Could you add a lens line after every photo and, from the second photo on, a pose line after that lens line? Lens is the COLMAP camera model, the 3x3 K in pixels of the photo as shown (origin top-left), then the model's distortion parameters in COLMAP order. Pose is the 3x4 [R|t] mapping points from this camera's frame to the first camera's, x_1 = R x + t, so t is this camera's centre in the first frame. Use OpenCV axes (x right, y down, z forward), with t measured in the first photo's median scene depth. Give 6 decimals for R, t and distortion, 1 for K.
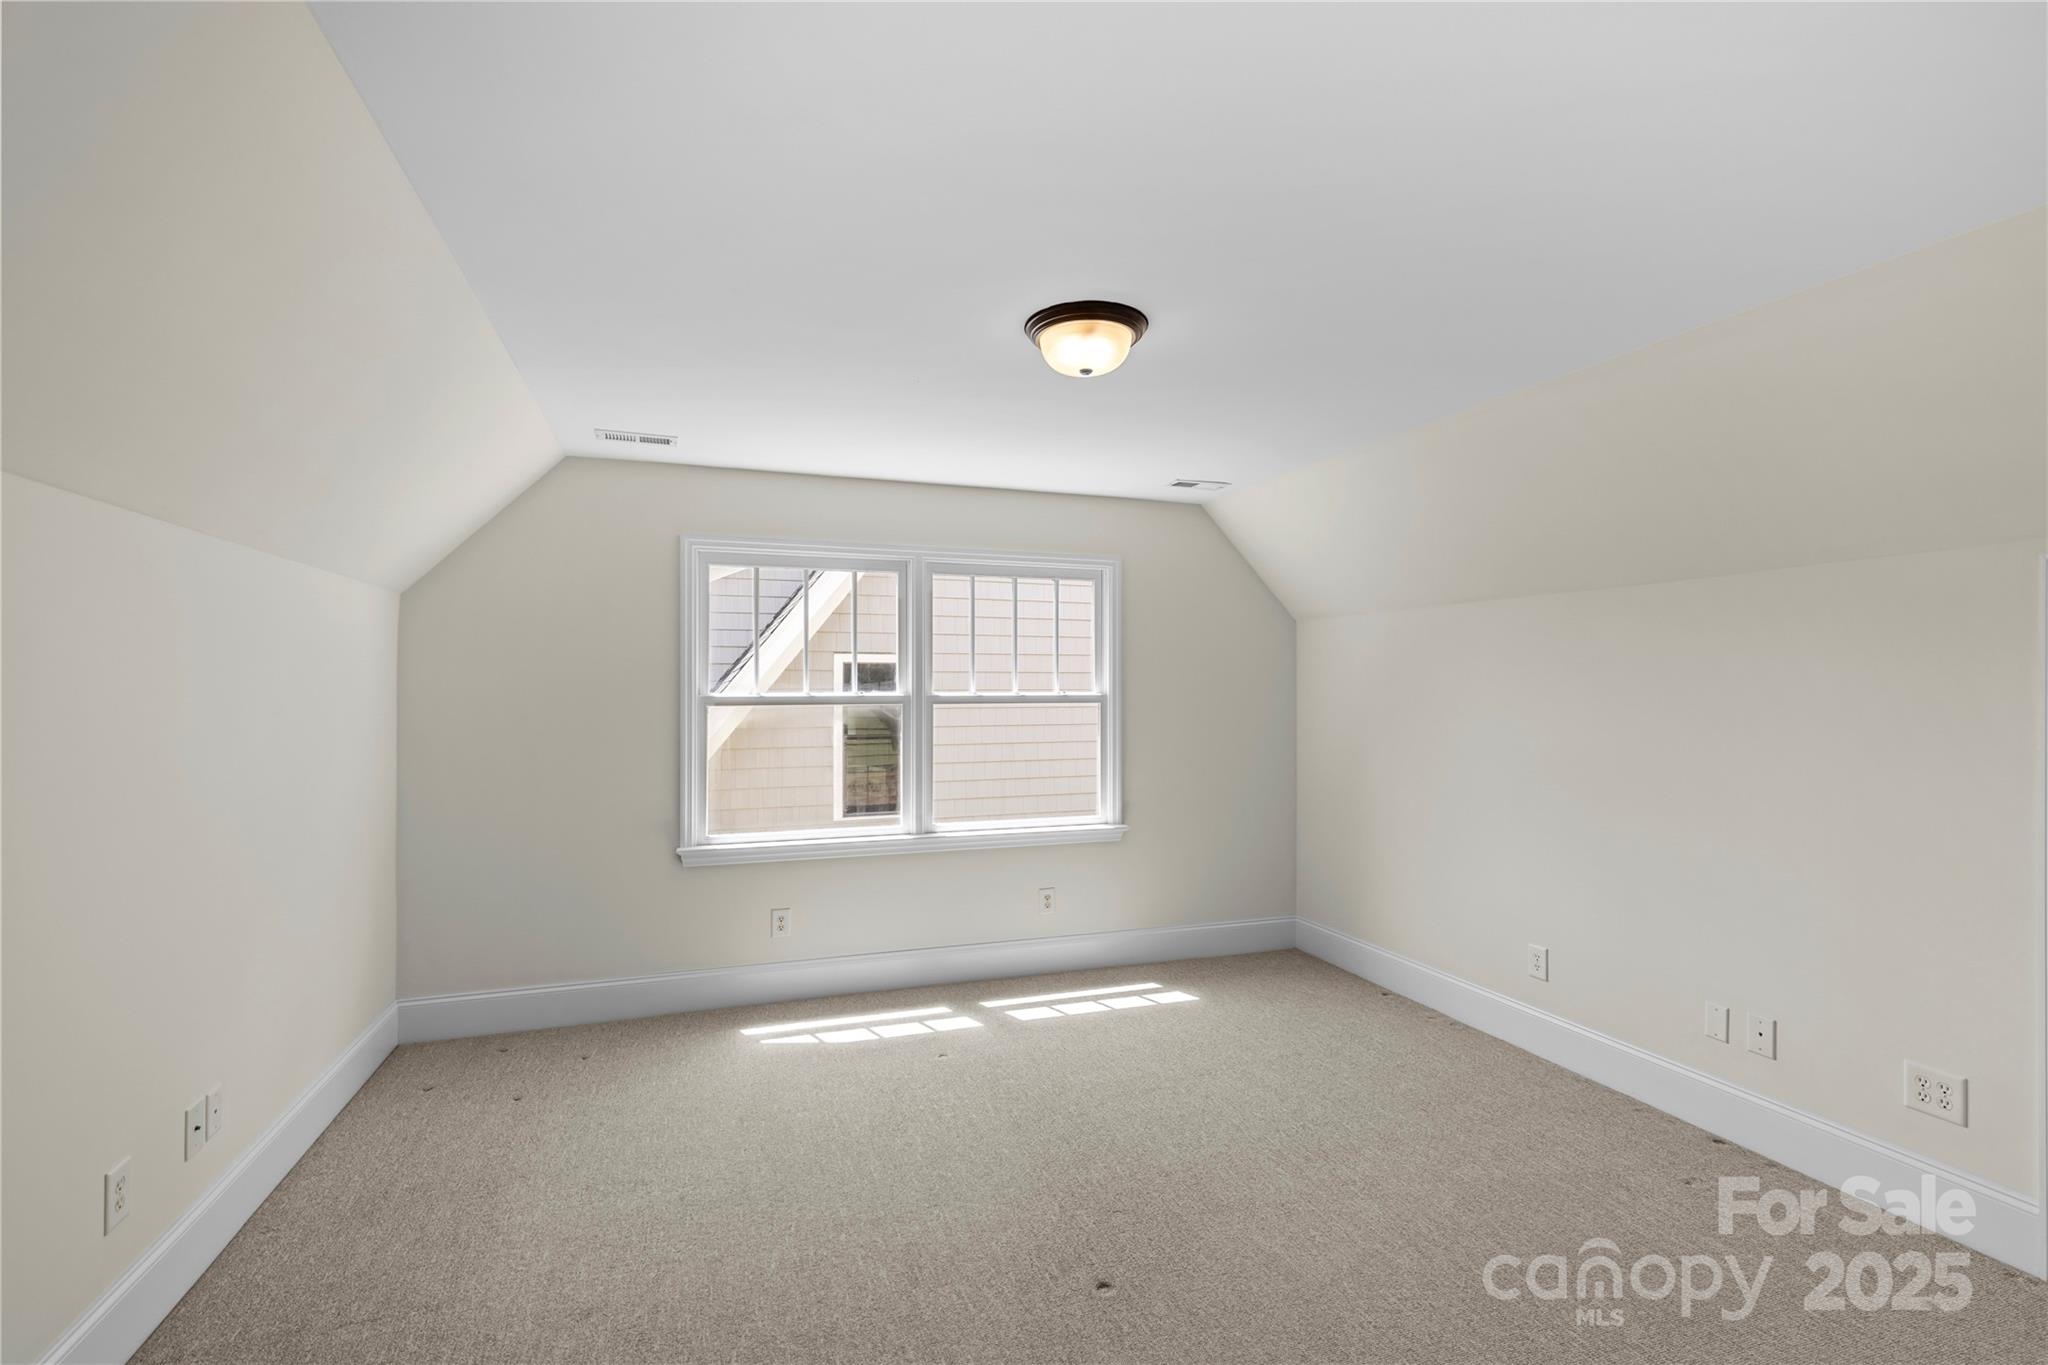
lens RADIAL K [[913.1, 0, 1017.0], [0, 913.1, 688.3], [0, 0, 1]] dist [0.002856, -0.000467]
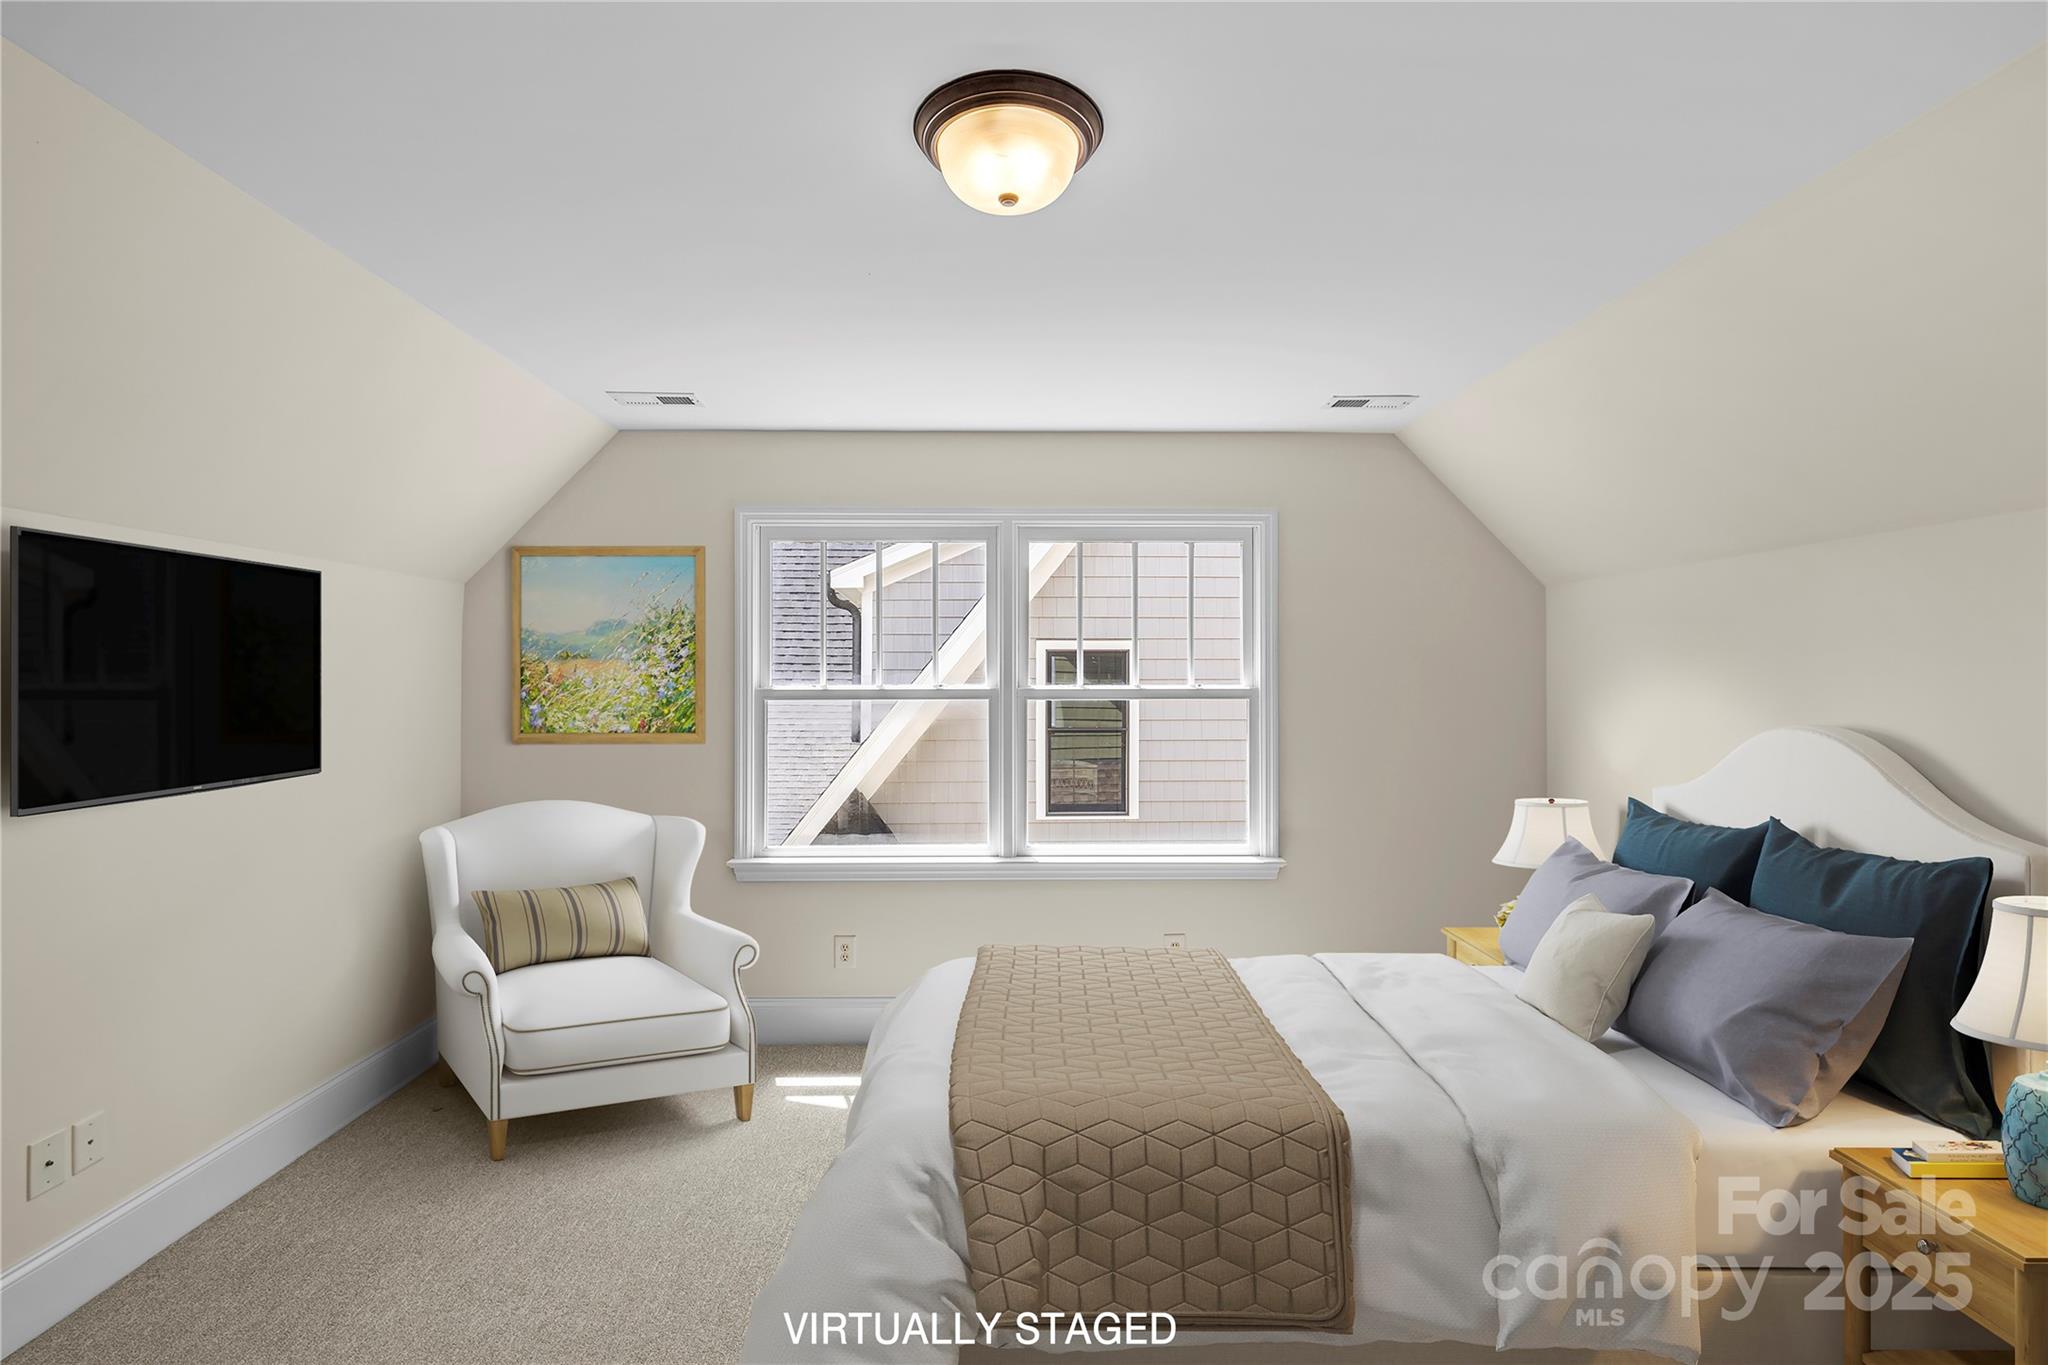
lens RADIAL K [[913.1, 0, 1028.5], [0, 913.1, 672.0], [0, 0, 1]] dist [0.002856, -0.000467]
pose [[0.950619, -0.000844, -0.310360, 0.163458], [-0.000285, 0.999994, -0.003591, -0.004362], [0.310361, 0.003502, 0.950612, 0.218100]]
